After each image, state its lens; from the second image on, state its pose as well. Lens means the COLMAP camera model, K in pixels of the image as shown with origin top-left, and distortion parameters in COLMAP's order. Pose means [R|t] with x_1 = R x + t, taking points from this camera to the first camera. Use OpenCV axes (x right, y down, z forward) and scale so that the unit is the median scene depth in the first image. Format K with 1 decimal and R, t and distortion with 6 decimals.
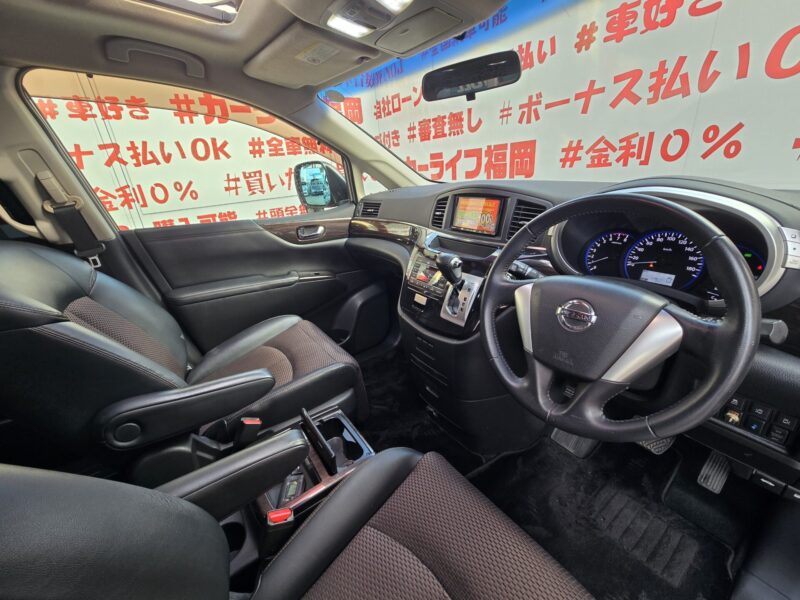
lens RADIAL K [[324.2, 0, 397.1], [0, 324.2, 297.3], [0, 0, 1]] dist [-0.003247, -0.000753]
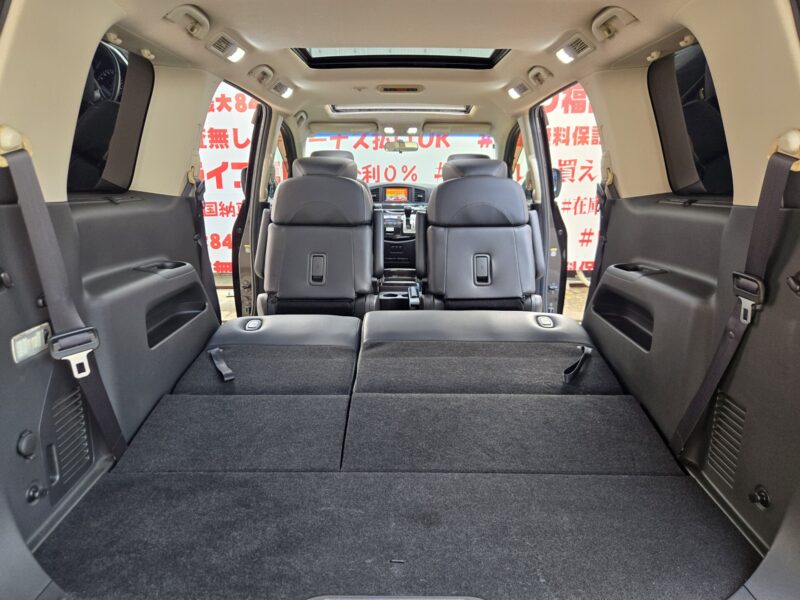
lens RADIAL K [[516.8, 0, 401.9], [0, 516.8, 304.9], [0, 0, 1]] dist [0.024803, -0.013005]
pose [[0.569317, -0.135270, 0.810913, -1.523212], [0.267828, 0.963078, -0.027380, 0.335954], [-0.777269, 0.232773, 0.584525, -0.573410]]
